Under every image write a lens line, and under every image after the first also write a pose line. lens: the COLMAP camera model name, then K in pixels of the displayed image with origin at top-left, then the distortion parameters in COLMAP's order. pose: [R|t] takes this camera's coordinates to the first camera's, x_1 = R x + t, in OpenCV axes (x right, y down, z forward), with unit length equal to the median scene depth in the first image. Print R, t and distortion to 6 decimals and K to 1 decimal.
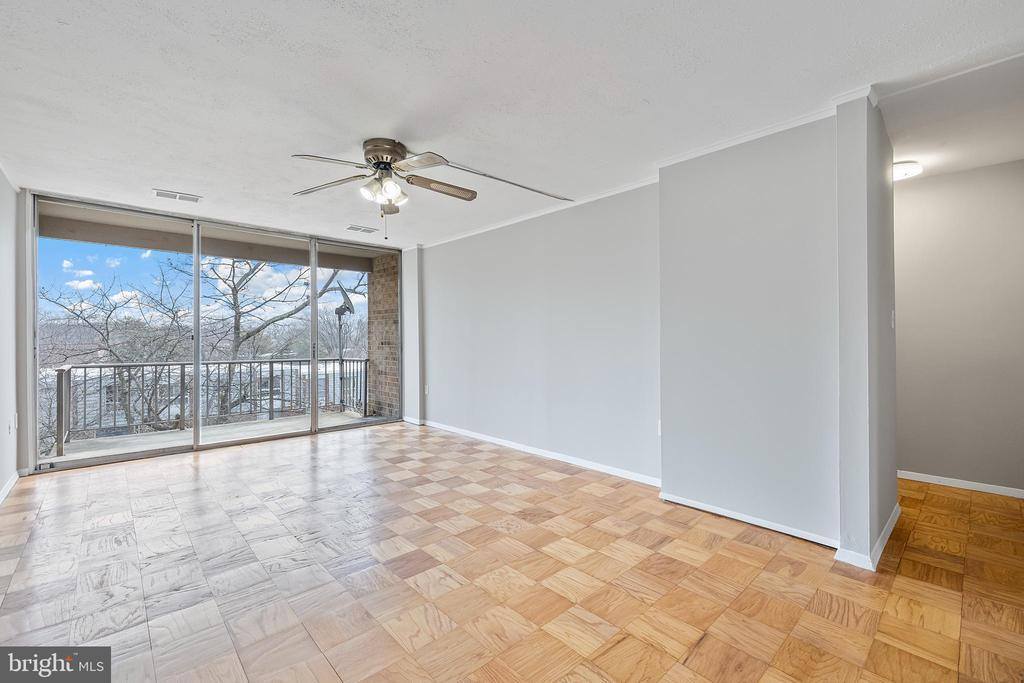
lens RADIAL K [[434.9, 0, 511.1], [0, 434.9, 334.2], [0, 0, 1]] dist [0.004064, 0.000308]
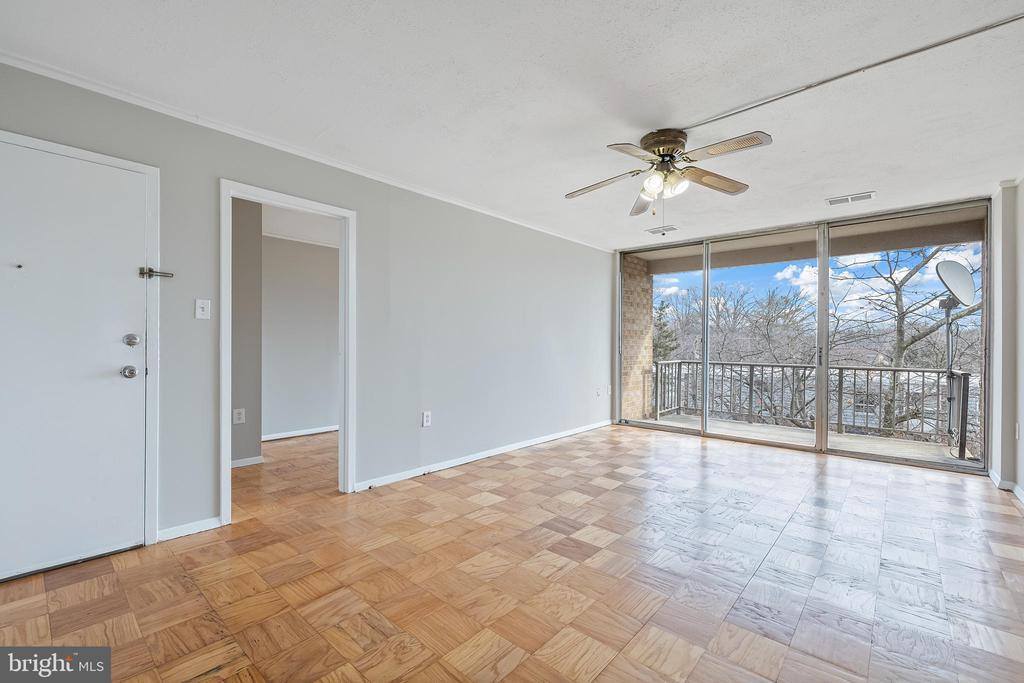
lens RADIAL K [[434.9, 0, 510.4], [0, 434.9, 347.6], [0, 0, 1]] dist [0.004064, 0.000308]
pose [[0.104882, 0.013740, -0.994390, 0.387228], [0.005594, 0.999881, 0.014406, 0.006363], [0.994469, -0.007074, 0.104793, 0.348827]]
